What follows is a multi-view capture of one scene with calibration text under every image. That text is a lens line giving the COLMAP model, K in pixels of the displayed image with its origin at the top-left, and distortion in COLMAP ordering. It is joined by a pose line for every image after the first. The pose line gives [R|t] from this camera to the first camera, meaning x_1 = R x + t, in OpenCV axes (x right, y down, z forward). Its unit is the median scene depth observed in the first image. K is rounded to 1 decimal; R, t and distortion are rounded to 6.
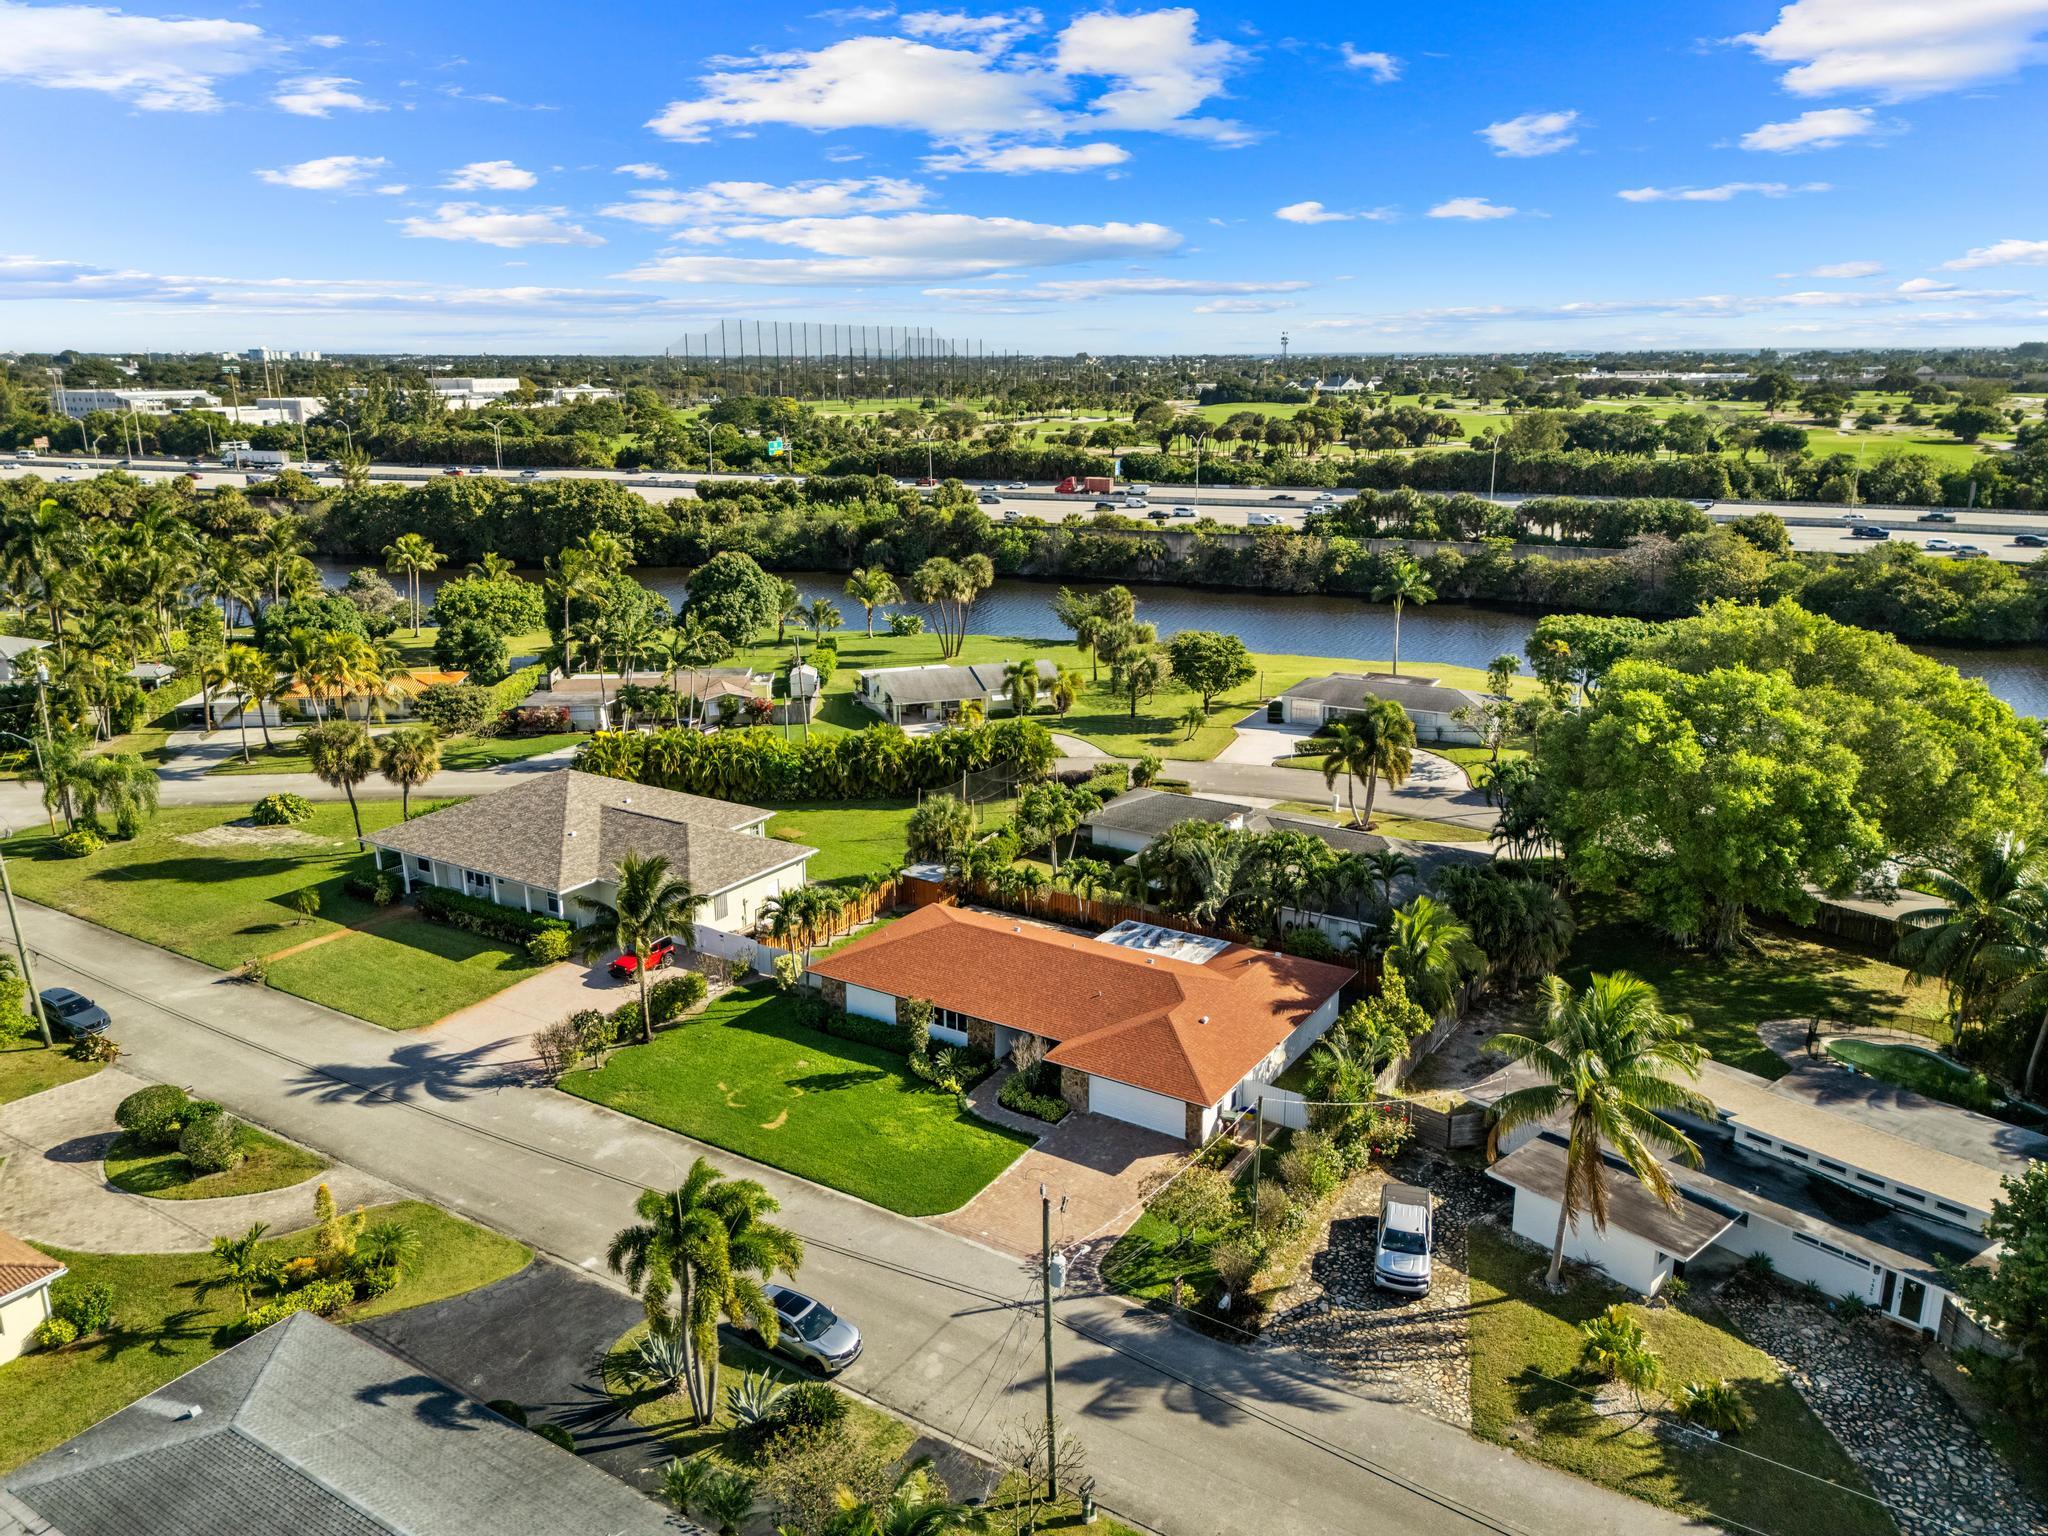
lens RADIAL K [[1500.5, 0, 1024.0], [0, 1500.5, 768.0], [0, 0, 1]] dist [0.072884, -0.064168]
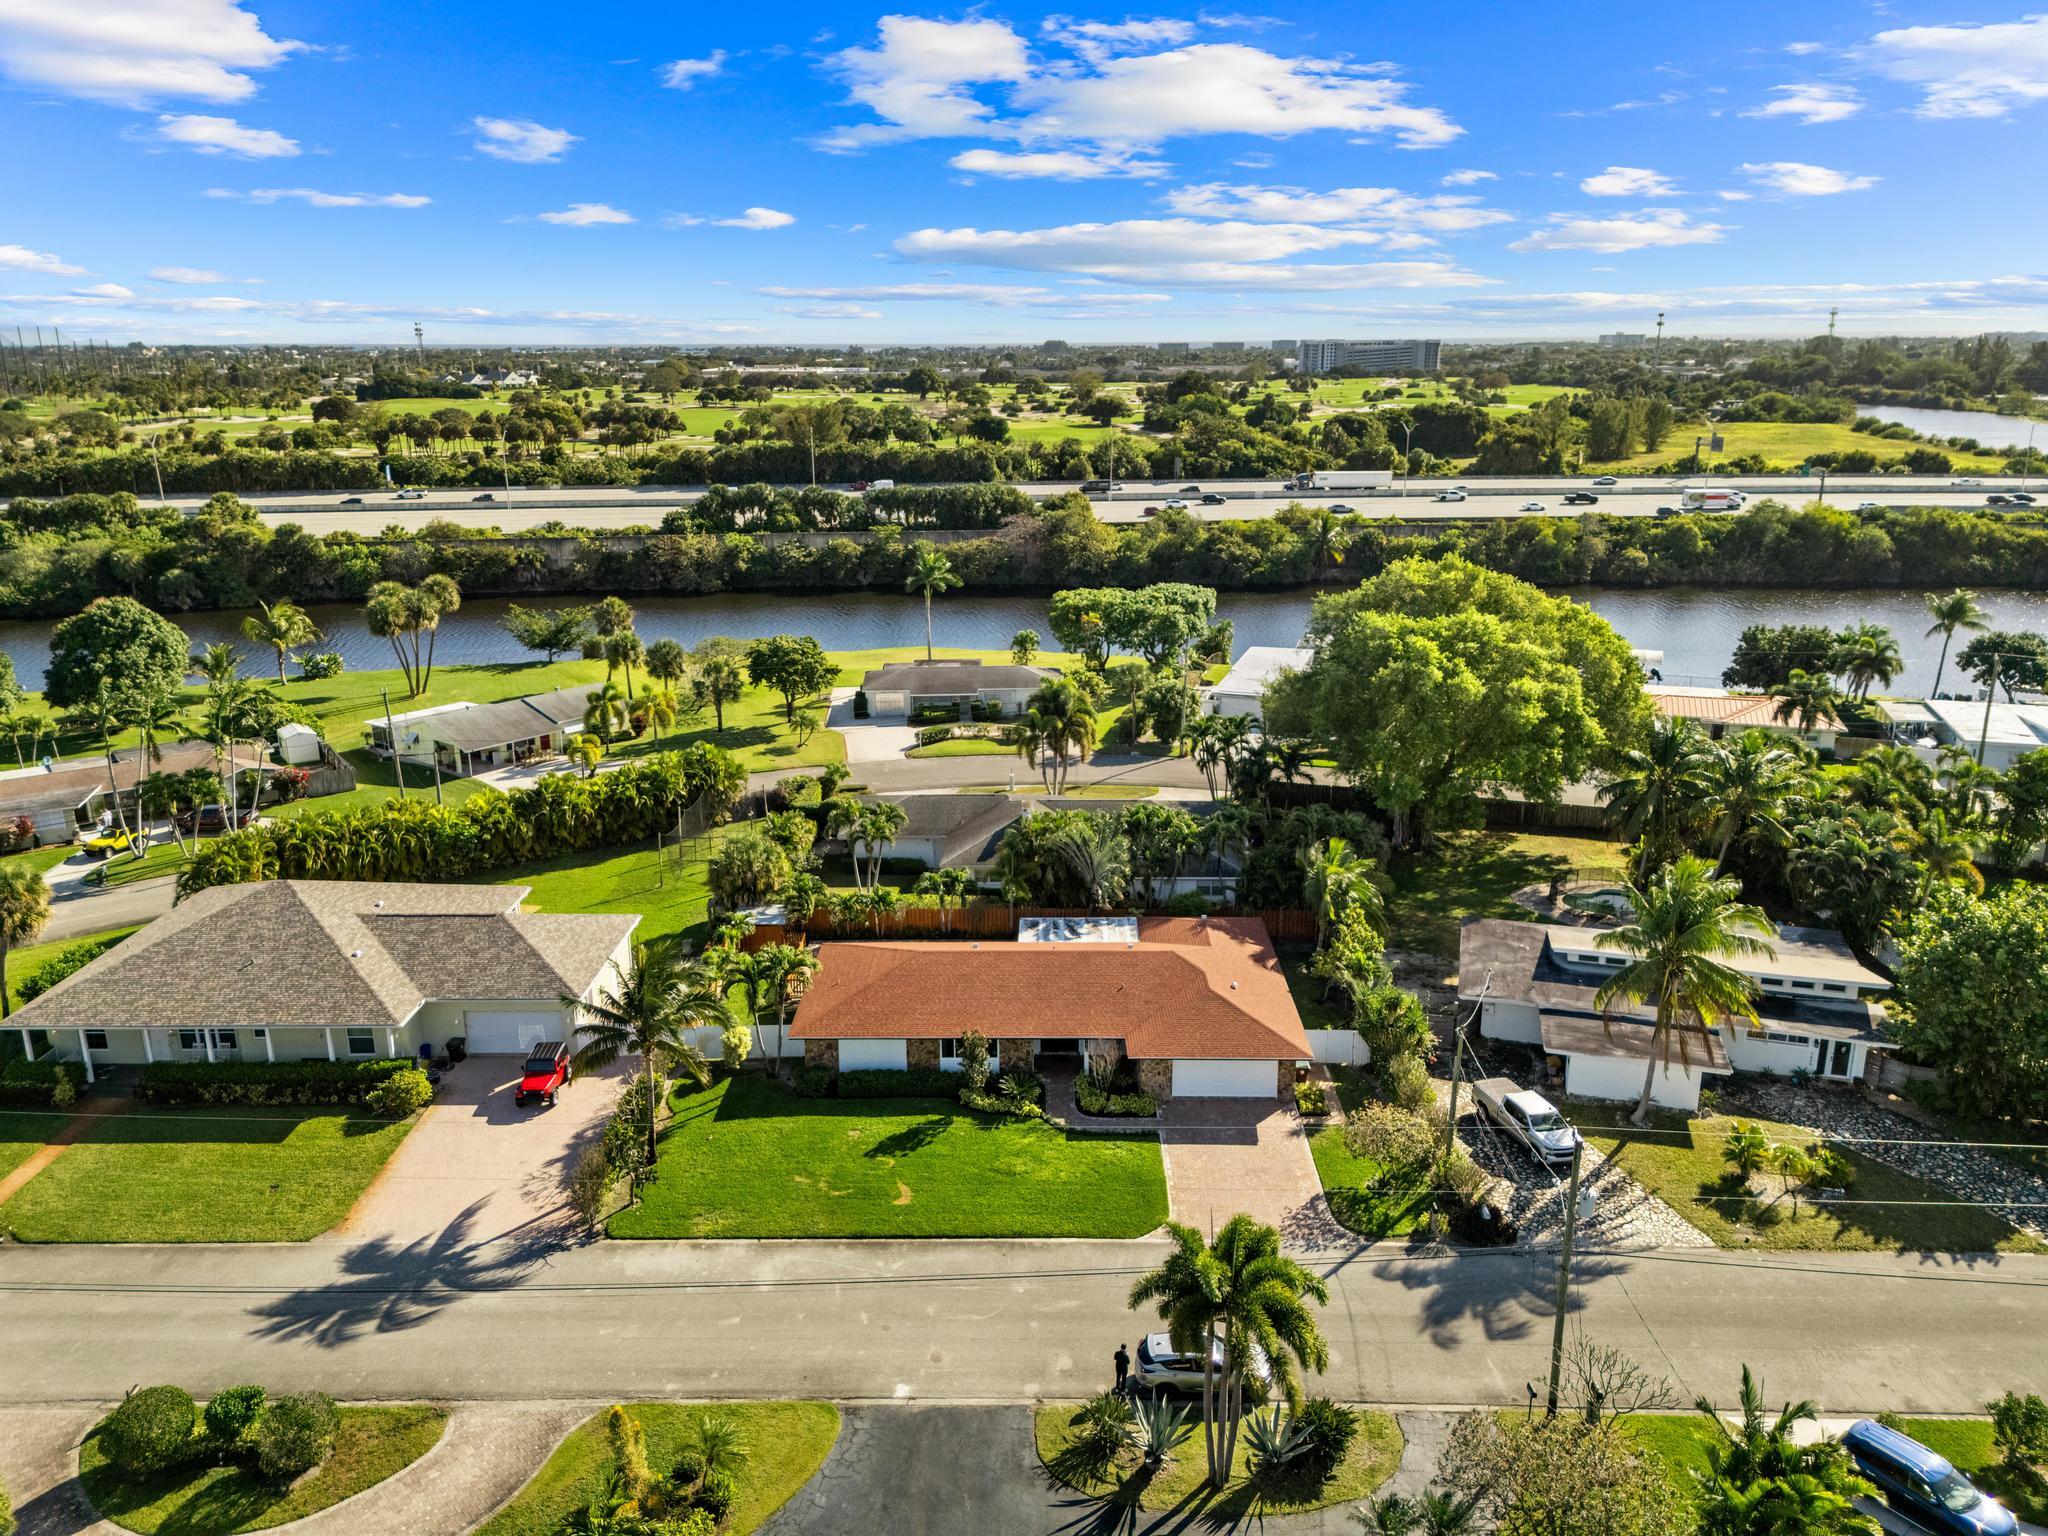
lens RADIAL K [[1500.5, 0, 1024.0], [0, 1500.5, 768.0], [0, 0, 1]] dist [0.072884, -0.064168]
pose [[0.848816, -0.145374, 0.508308, -0.258772], [0.143200, 0.988731, 0.043645, -0.025394], [-0.508925, 0.035743, 0.860068, 0.079639]]
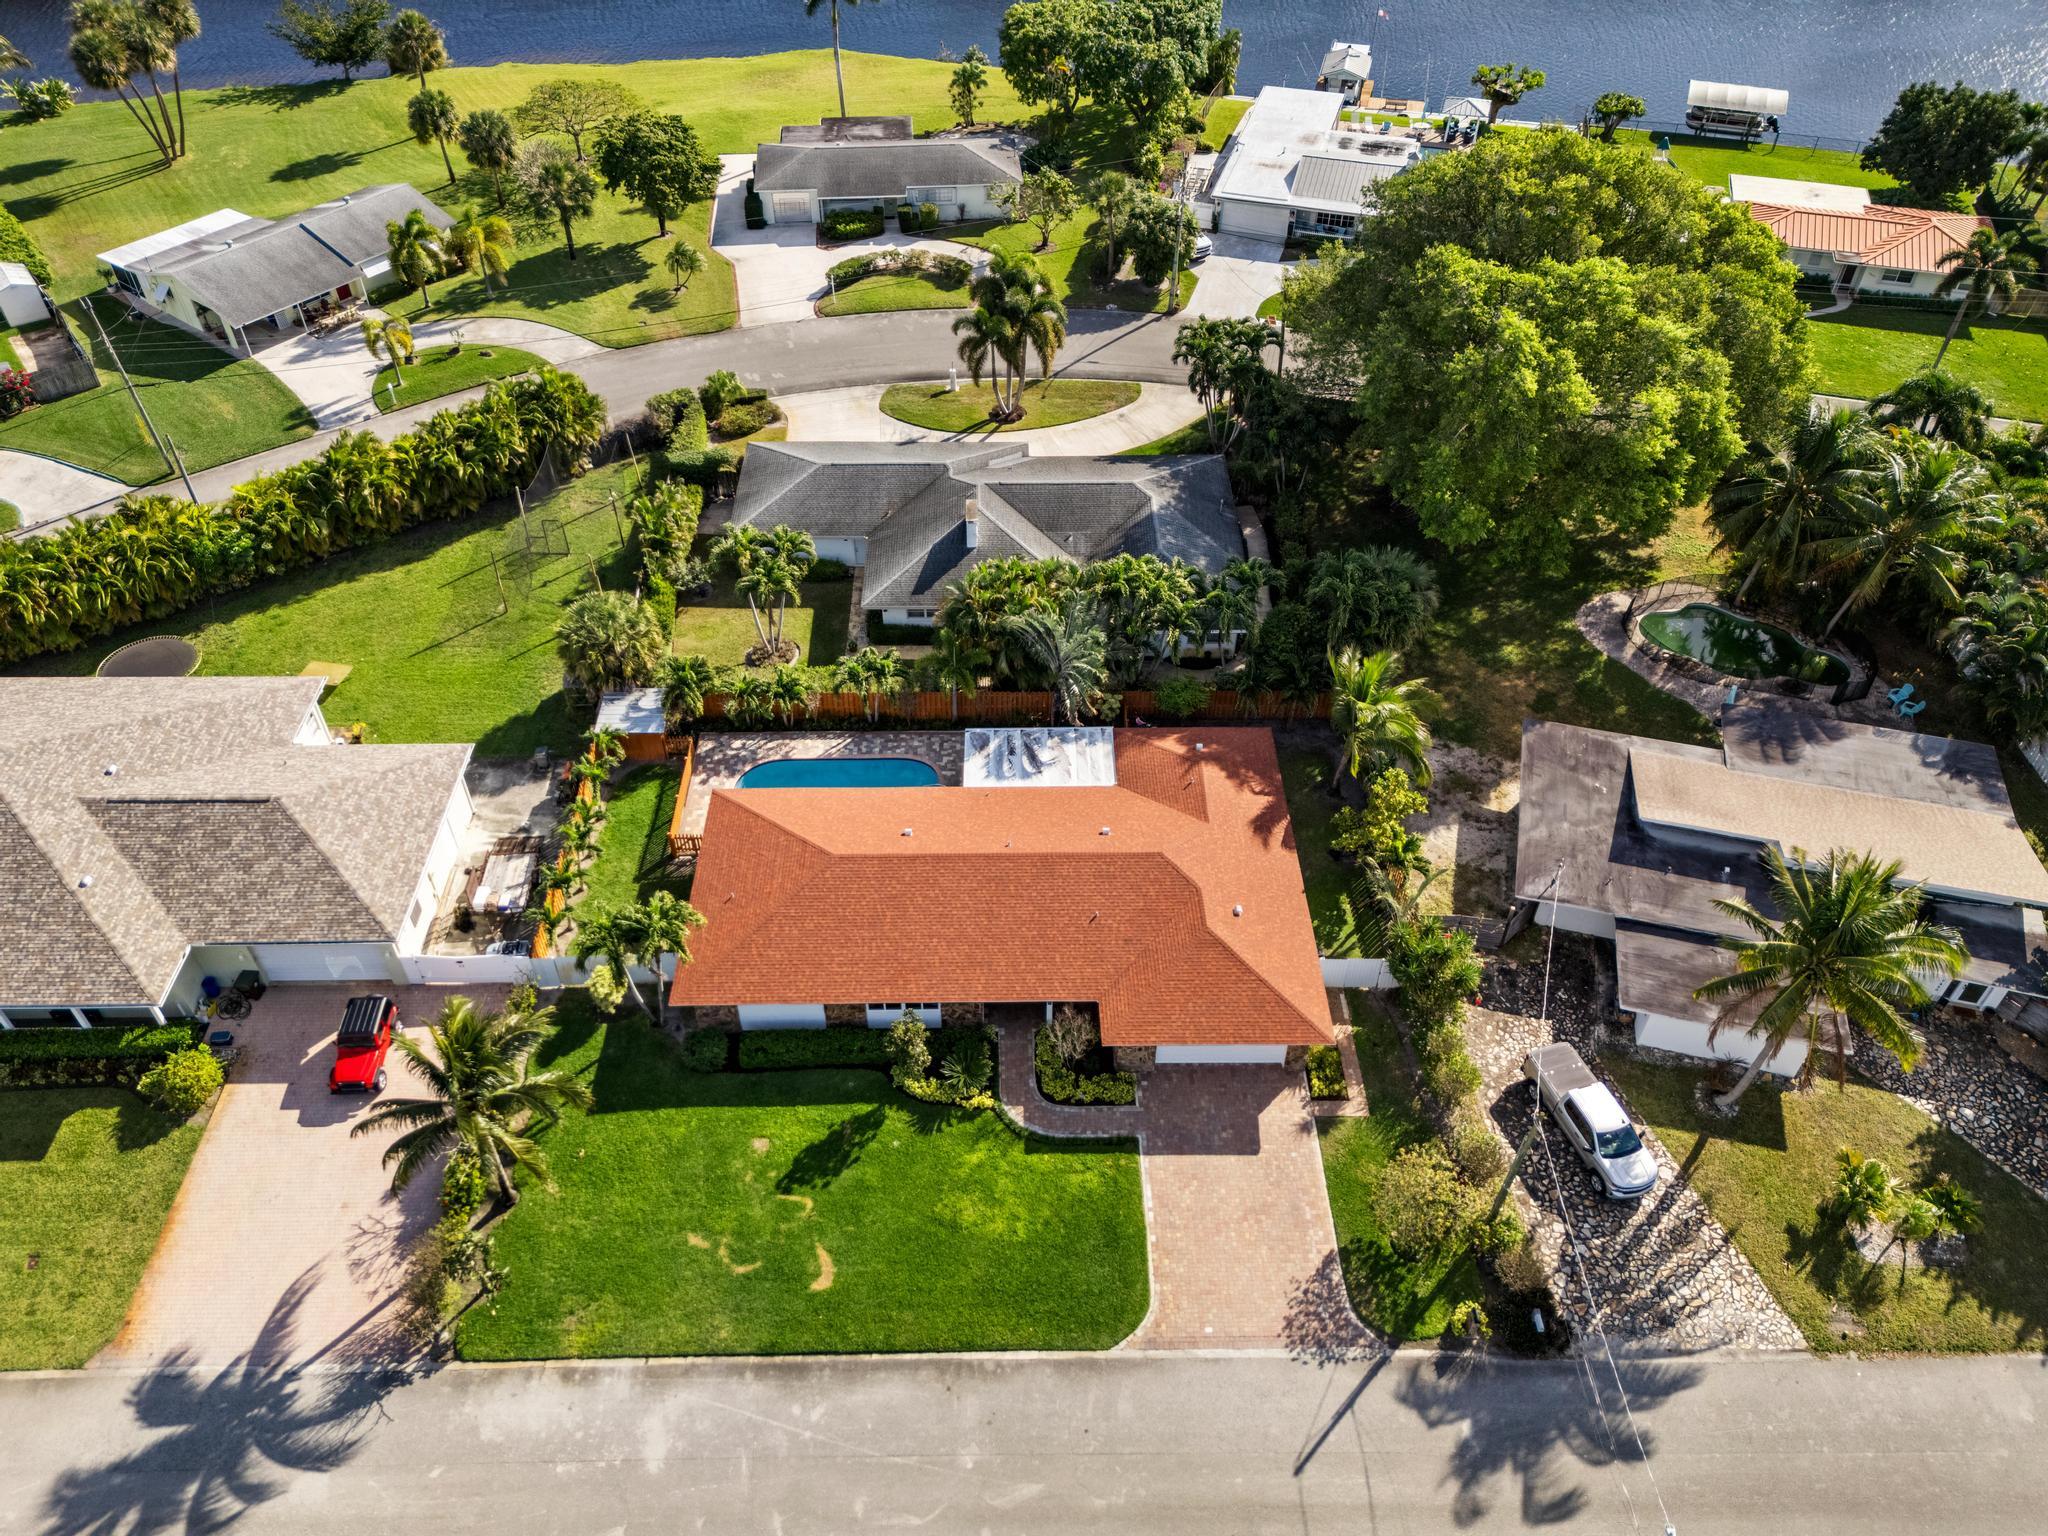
lens RADIAL K [[1500.5, 0, 1024.0], [0, 1500.5, 768.0], [0, 0, 1]] dist [0.072884, -0.064168]
pose [[0.833244, -0.373657, 0.407536, -0.143095], [0.139723, 0.855458, 0.498667, -0.163810], [-0.534960, -0.358569, 0.765013, 0.226484]]
